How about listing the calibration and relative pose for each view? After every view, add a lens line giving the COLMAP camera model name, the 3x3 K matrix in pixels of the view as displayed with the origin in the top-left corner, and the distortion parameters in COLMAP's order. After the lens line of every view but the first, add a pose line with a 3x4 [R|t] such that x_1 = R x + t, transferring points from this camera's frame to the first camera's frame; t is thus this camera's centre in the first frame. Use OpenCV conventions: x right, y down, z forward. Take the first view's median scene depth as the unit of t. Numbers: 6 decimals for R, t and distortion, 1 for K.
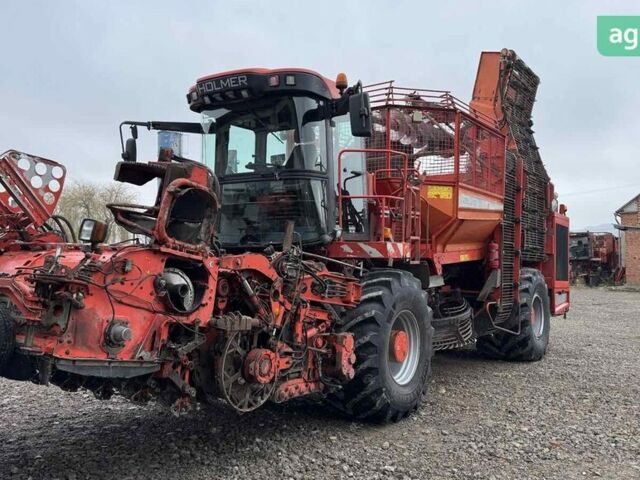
lens RADIAL K [[584.7, 0, 320.0], [0, 584.7, 240.0], [0, 0, 1]] dist [0.169172, -0.345606]
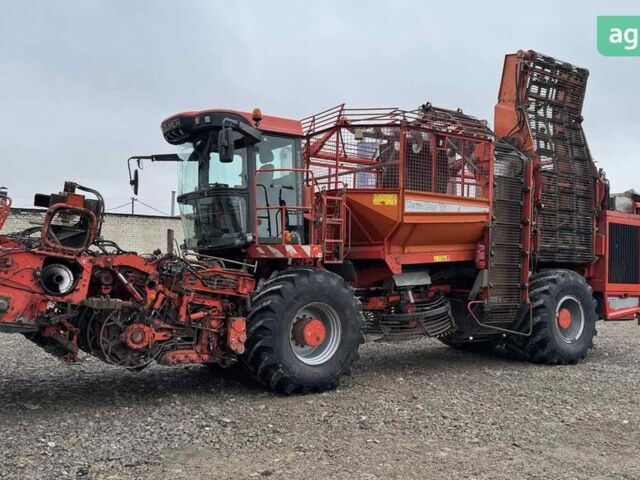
lens RADIAL K [[584.7, 0, 320.0], [0, 584.7, 240.0], [0, 0, 1]] dist [0.169172, -0.345606]
pose [[0.928150, -0.012585, -0.371994, 0.634229], [0.010487, 0.999916, -0.007663, 0.003867], [0.372059, 0.003211, 0.928203, -0.097043]]
